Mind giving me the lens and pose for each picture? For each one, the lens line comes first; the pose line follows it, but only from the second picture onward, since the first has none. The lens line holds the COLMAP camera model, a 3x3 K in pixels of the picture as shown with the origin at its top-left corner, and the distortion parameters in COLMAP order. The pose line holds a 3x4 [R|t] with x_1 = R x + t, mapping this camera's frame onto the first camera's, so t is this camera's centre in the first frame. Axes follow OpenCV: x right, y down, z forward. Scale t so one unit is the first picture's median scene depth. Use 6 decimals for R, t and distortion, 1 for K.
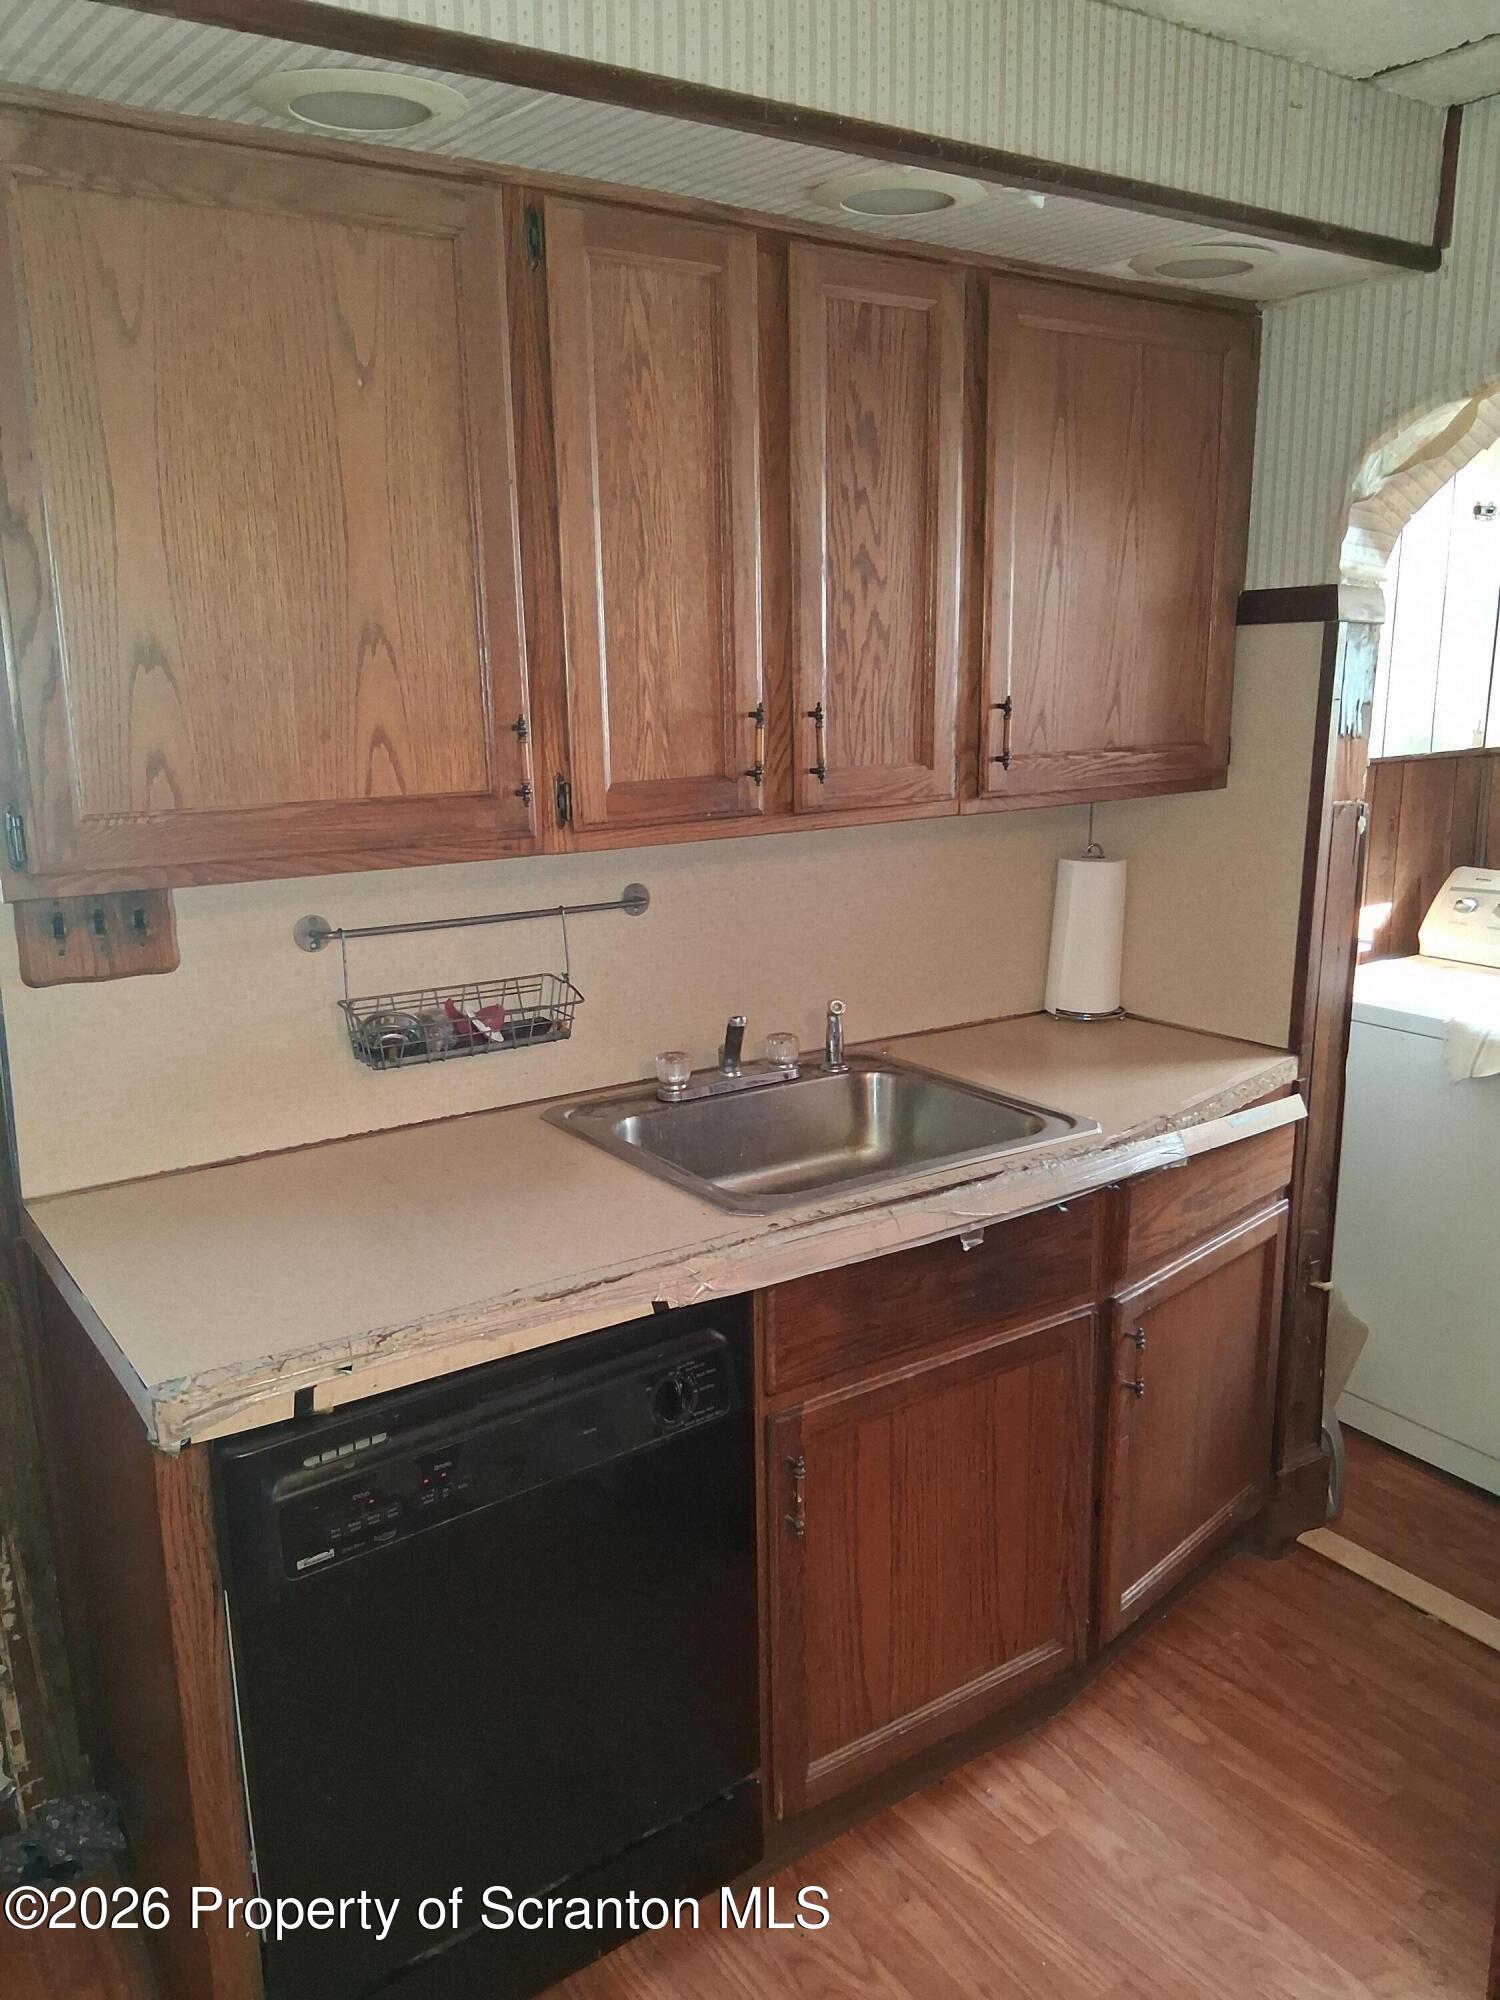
lens RADIAL K [[1508.6, 0, 745.5], [0, 1508.6, 992.8], [0, 0, 1]] dist [0.127416, -0.227956]
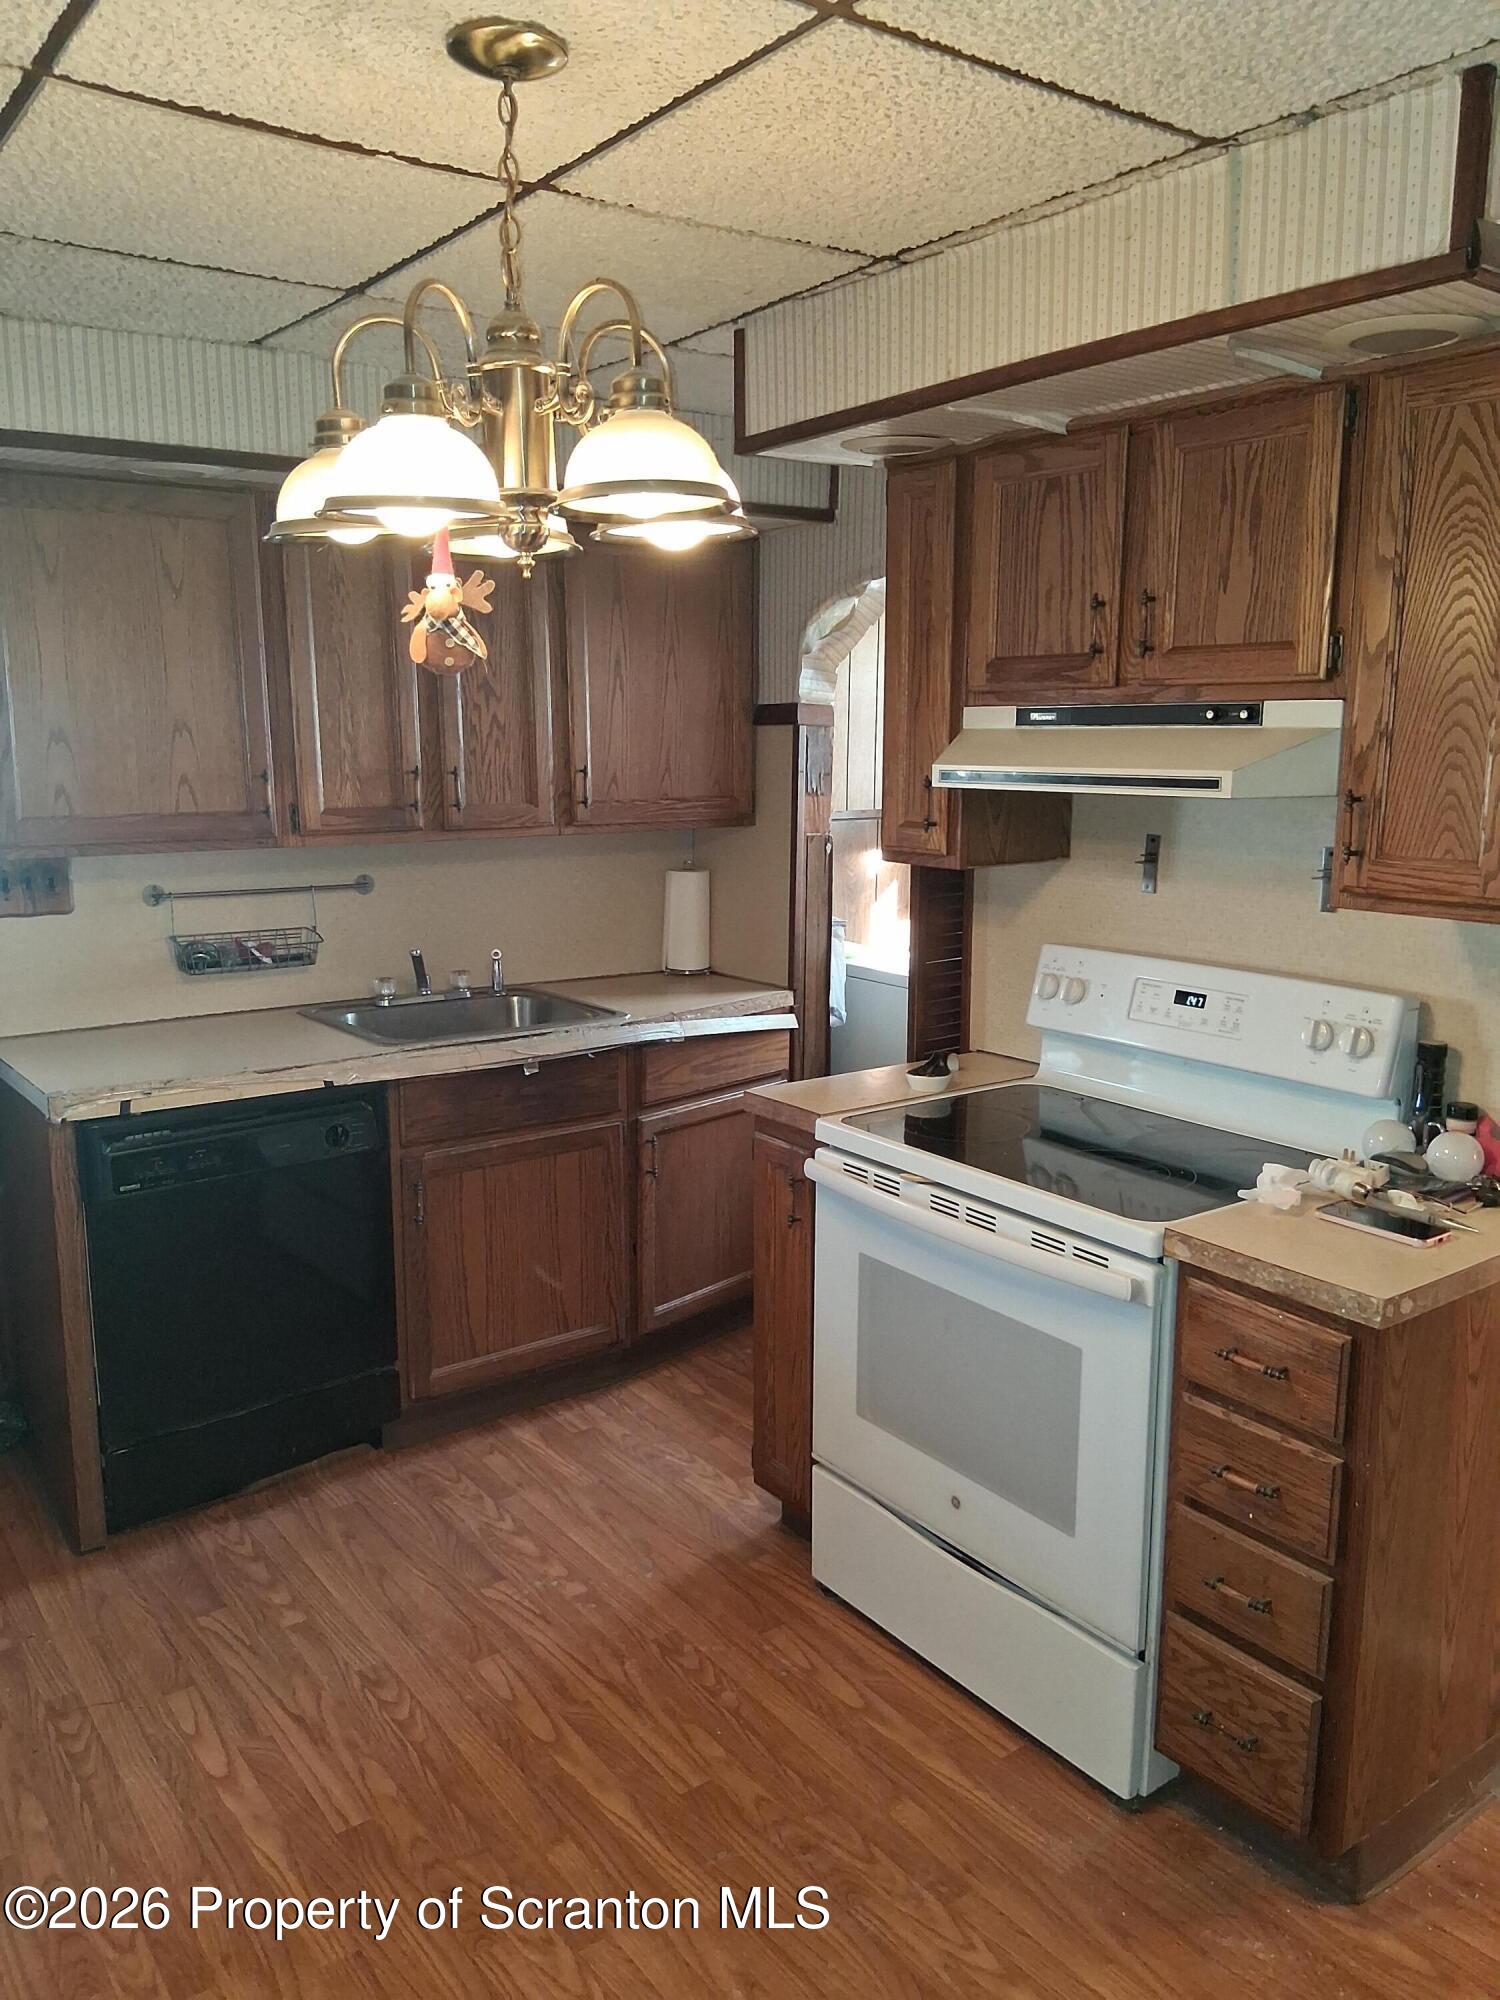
lens RADIAL K [[1510.9, 0, 757.0], [0, 1510.9, 989.8], [0, 0, 1]] dist [0.115634, -0.228670]
pose [[0.999171, 0.005782, 0.040286, 0.320412], [-0.003794, 0.998779, -0.049248, 0.147046], [-0.040521, 0.049054, 0.997974, -0.730563]]
